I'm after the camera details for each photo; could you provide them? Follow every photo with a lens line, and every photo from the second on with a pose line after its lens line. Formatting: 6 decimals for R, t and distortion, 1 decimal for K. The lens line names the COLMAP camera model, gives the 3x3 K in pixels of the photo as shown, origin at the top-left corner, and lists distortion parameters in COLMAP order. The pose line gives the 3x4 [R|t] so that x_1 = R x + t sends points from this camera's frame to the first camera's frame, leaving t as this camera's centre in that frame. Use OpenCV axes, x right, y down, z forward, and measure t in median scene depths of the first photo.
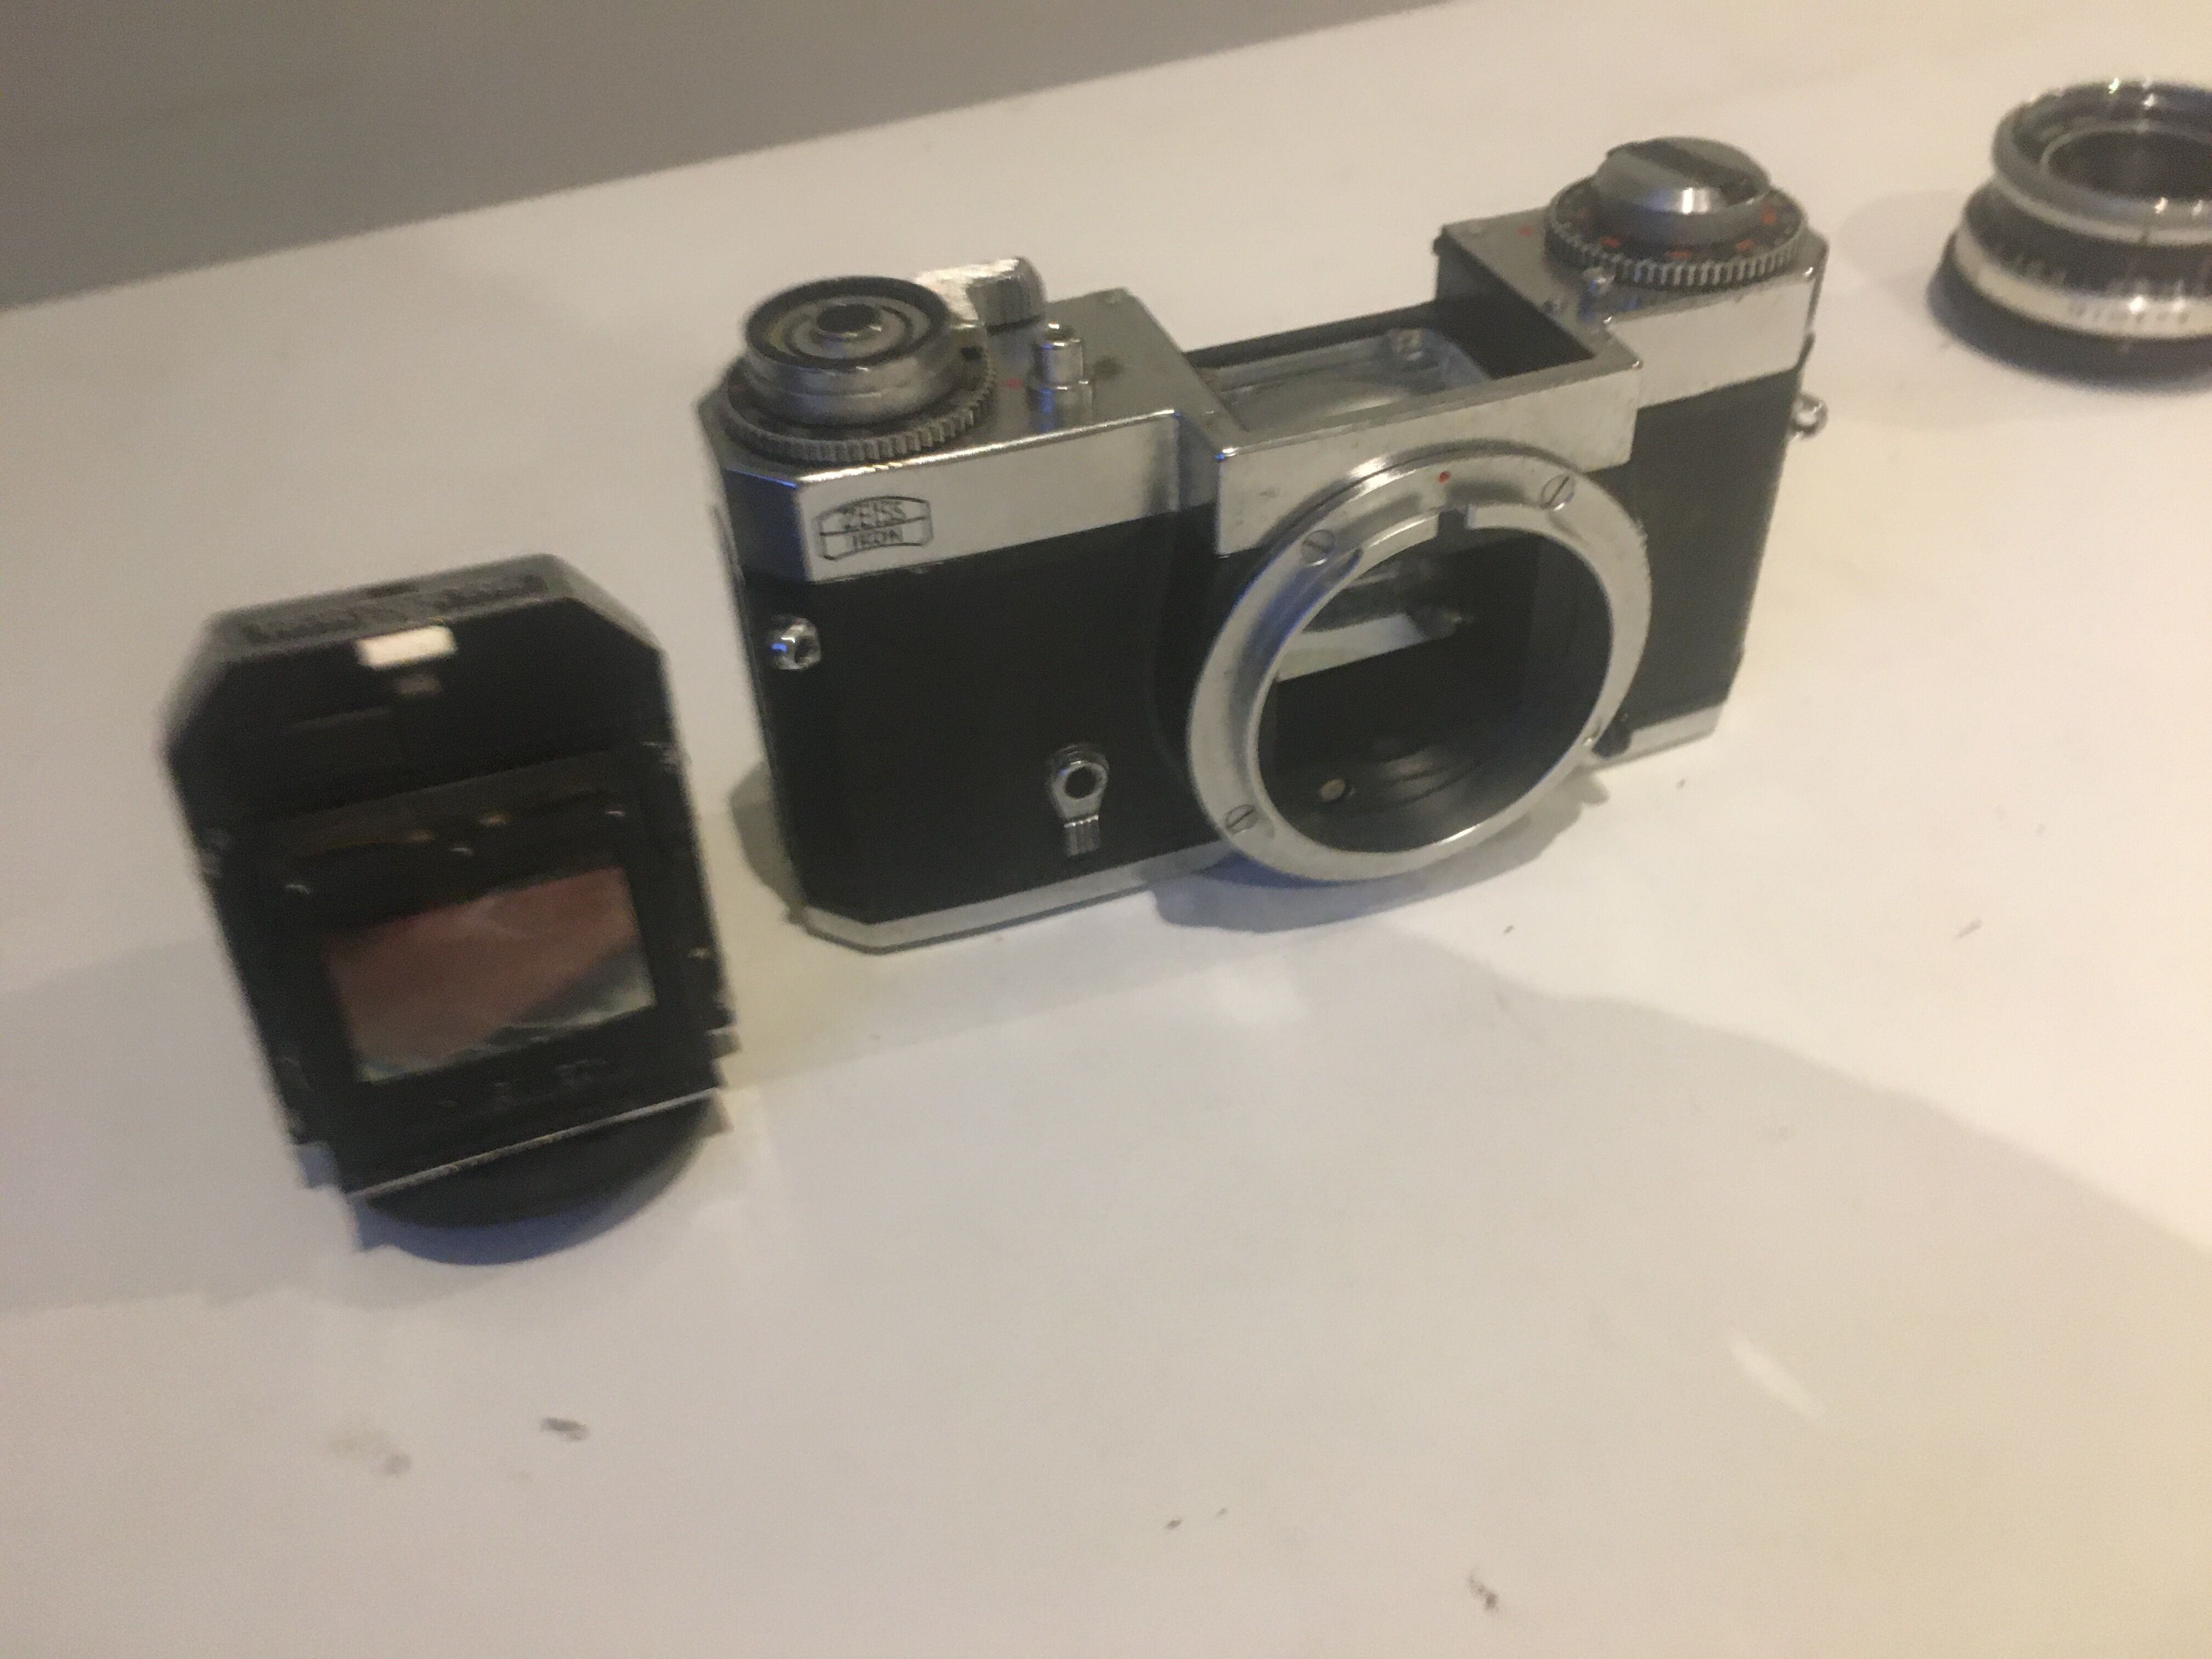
lens RADIAL K [[1906.0, 0, 1098.5], [0, 1906.0, 831.7], [0, 0, 1]] dist [0.013108, 0.002994]
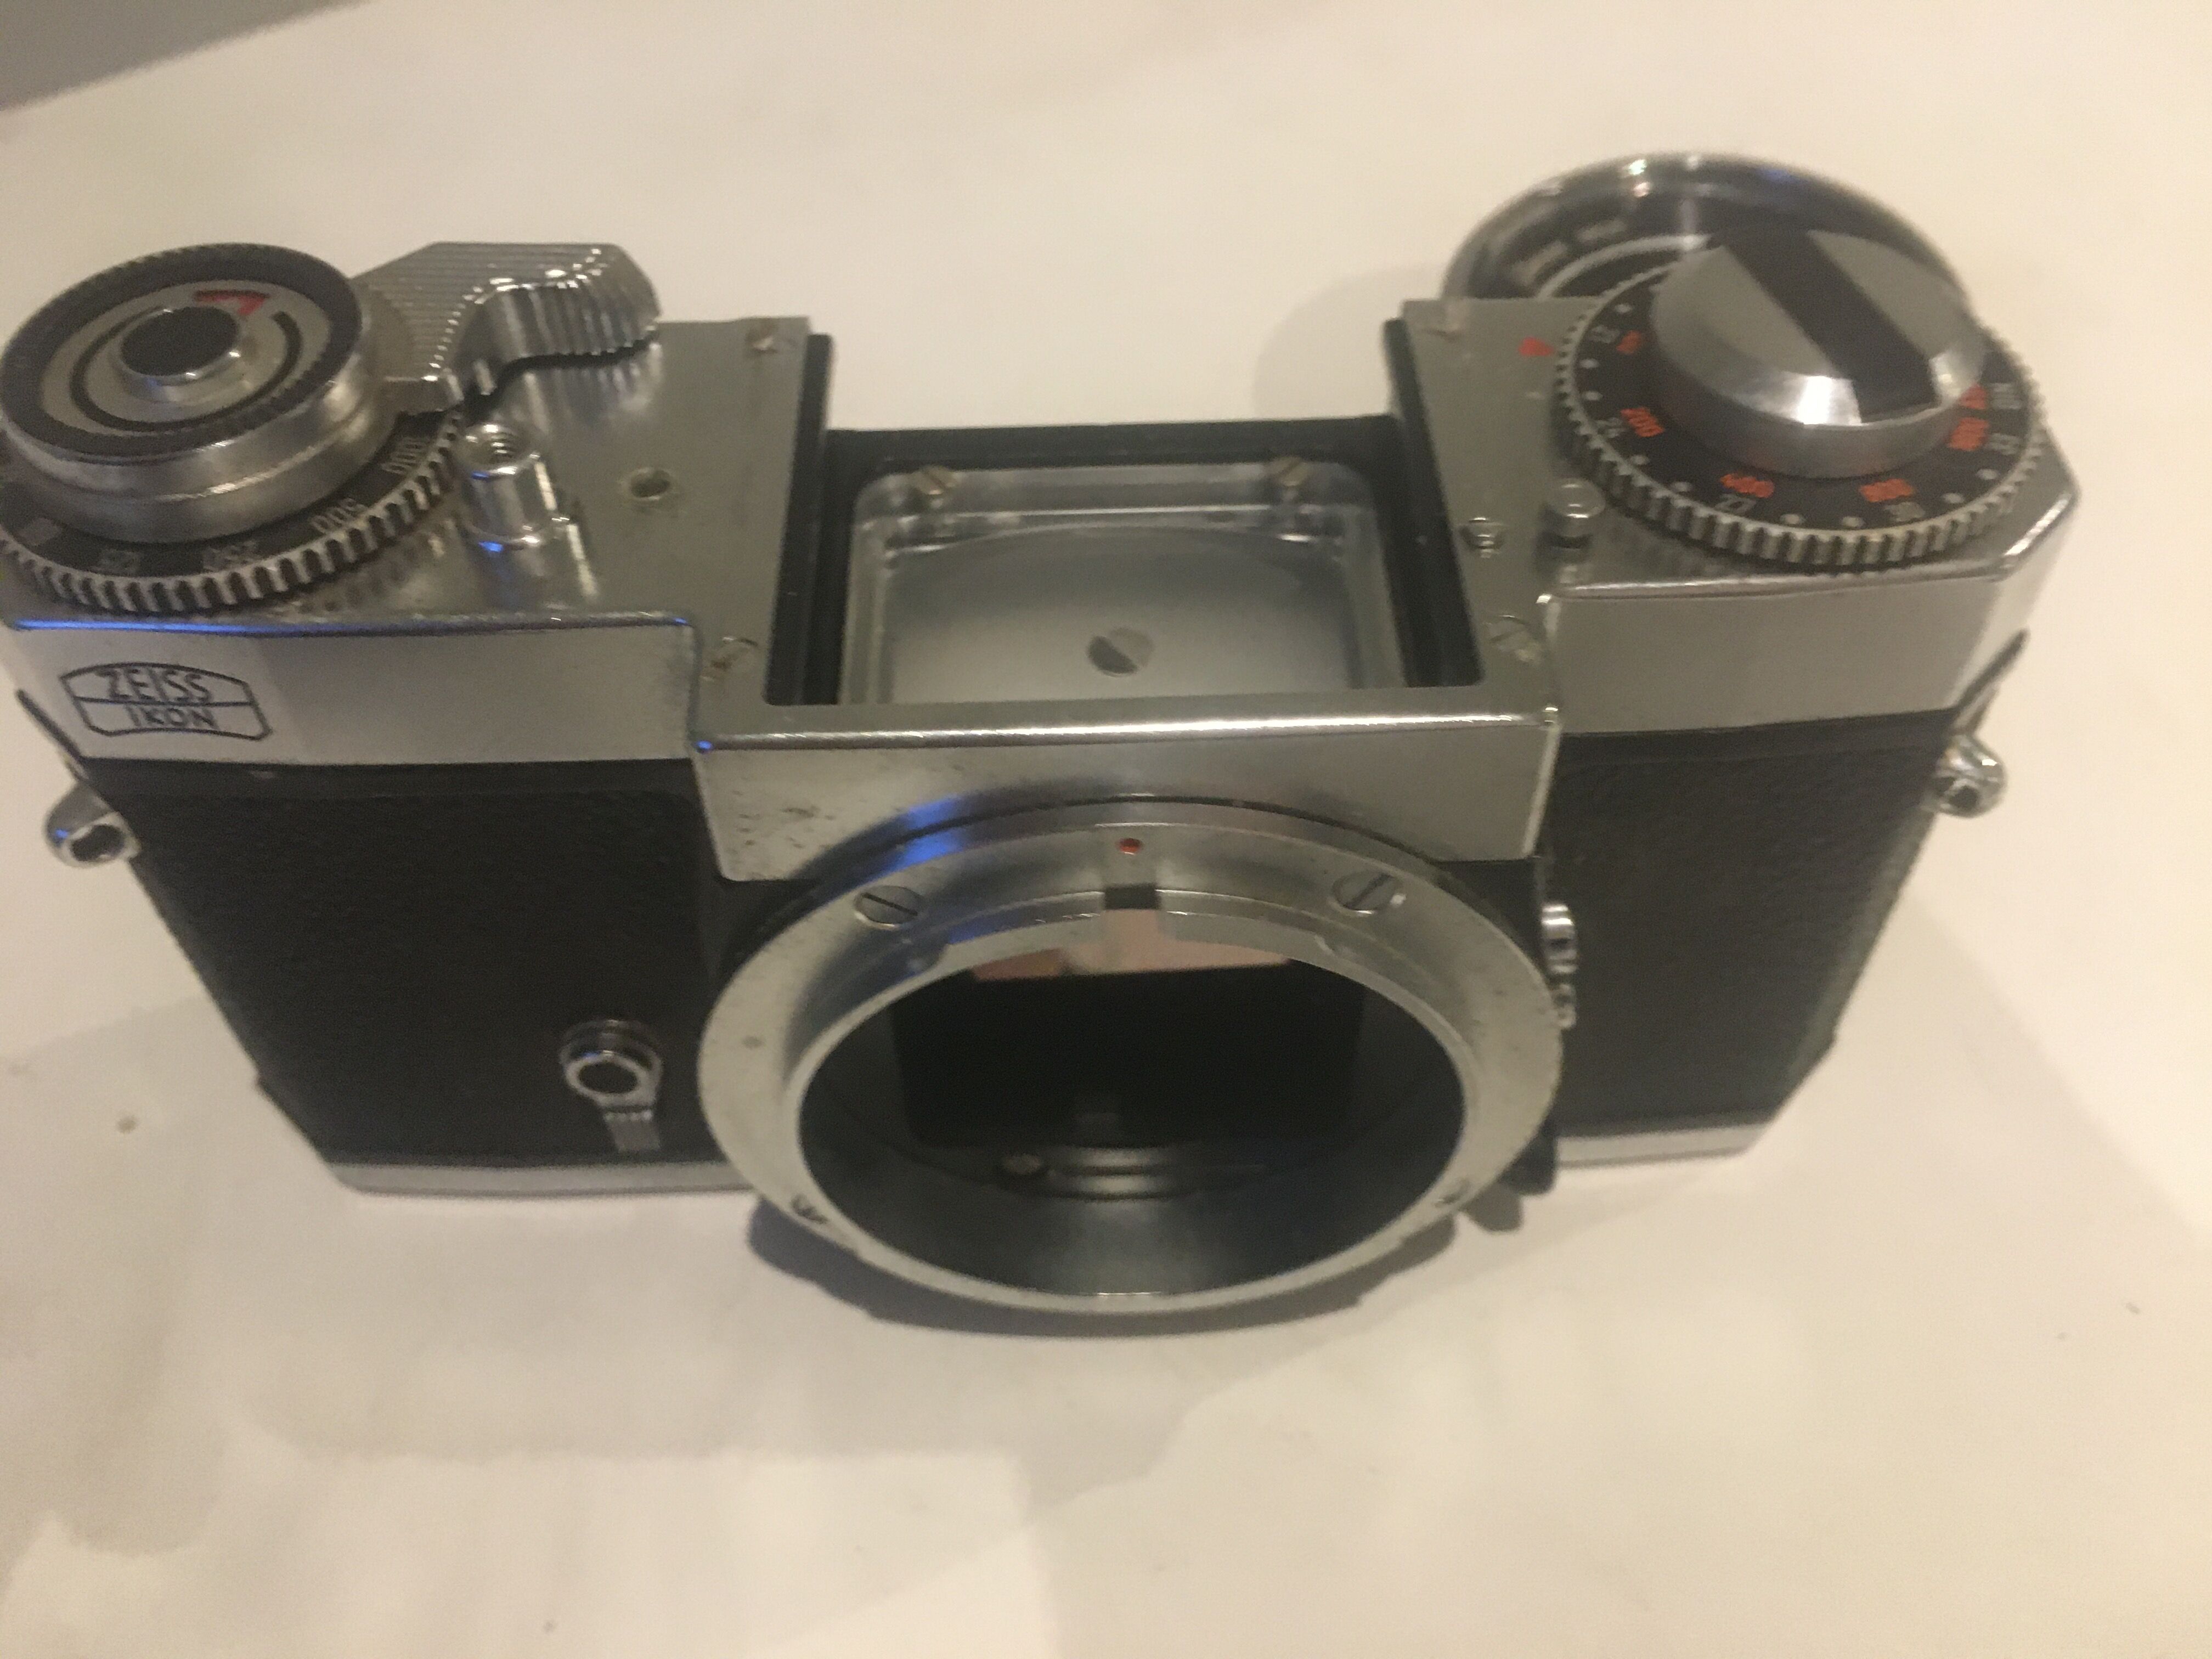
lens RADIAL K [[1906.0, 0, 1098.5], [0, 1906.0, 831.7], [0, 0, 1]] dist [0.013108, 0.002994]
pose [[0.951079, 0.251577, -0.179324, 0.265951], [-0.218680, 0.958201, 0.184470, -0.285444], [0.218236, -0.136231, 0.966341, 0.470923]]
